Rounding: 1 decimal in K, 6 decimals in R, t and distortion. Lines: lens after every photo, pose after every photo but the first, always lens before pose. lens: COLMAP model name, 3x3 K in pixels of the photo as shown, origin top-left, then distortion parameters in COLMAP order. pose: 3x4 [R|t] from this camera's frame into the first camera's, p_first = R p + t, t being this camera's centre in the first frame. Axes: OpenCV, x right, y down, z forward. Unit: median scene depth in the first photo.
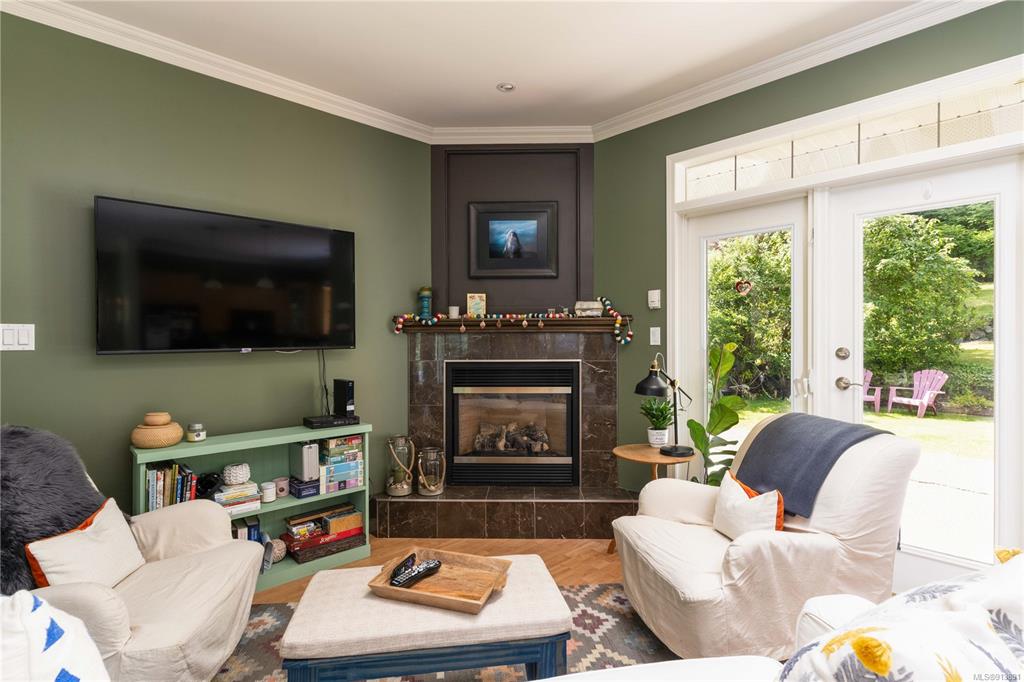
lens RADIAL K [[508.0, 0, 514.5], [0, 508.0, 334.1], [0, 0, 1]] dist [-0.003059, -0.000604]
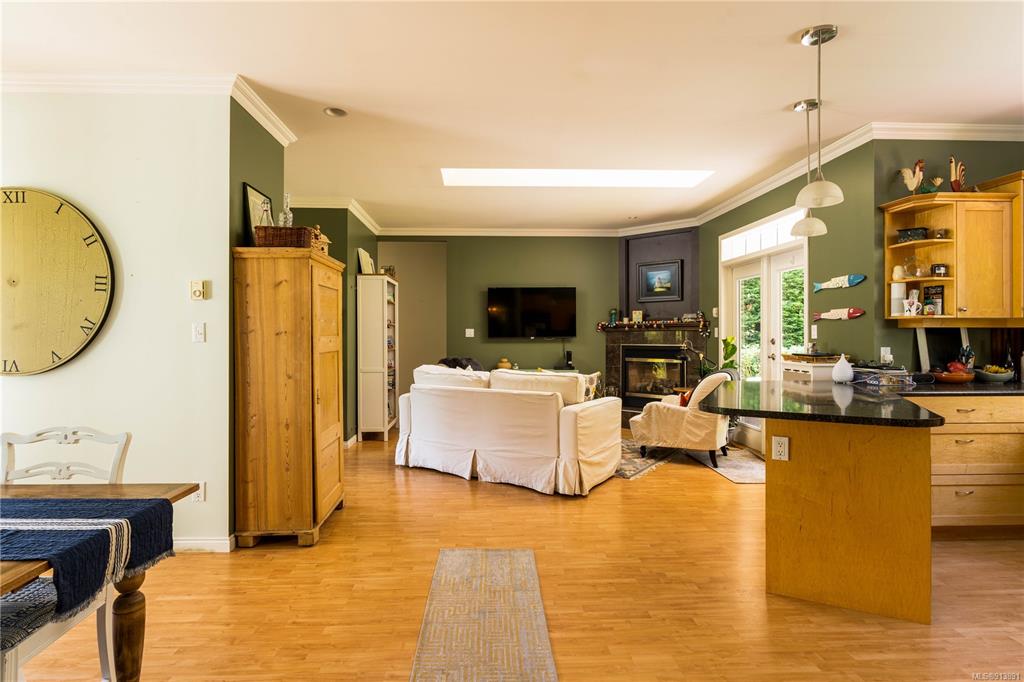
lens RADIAL K [[528.7, 0, 516.8], [0, 528.7, 329.1], [0, 0, 1]] dist [-0.031545, -0.000343]
pose [[0.767299, -0.004705, -0.641272, 0.896778], [0.003289, 0.999989, -0.003401, -0.003532], [0.641281, 0.000501, 0.767306, -0.887470]]
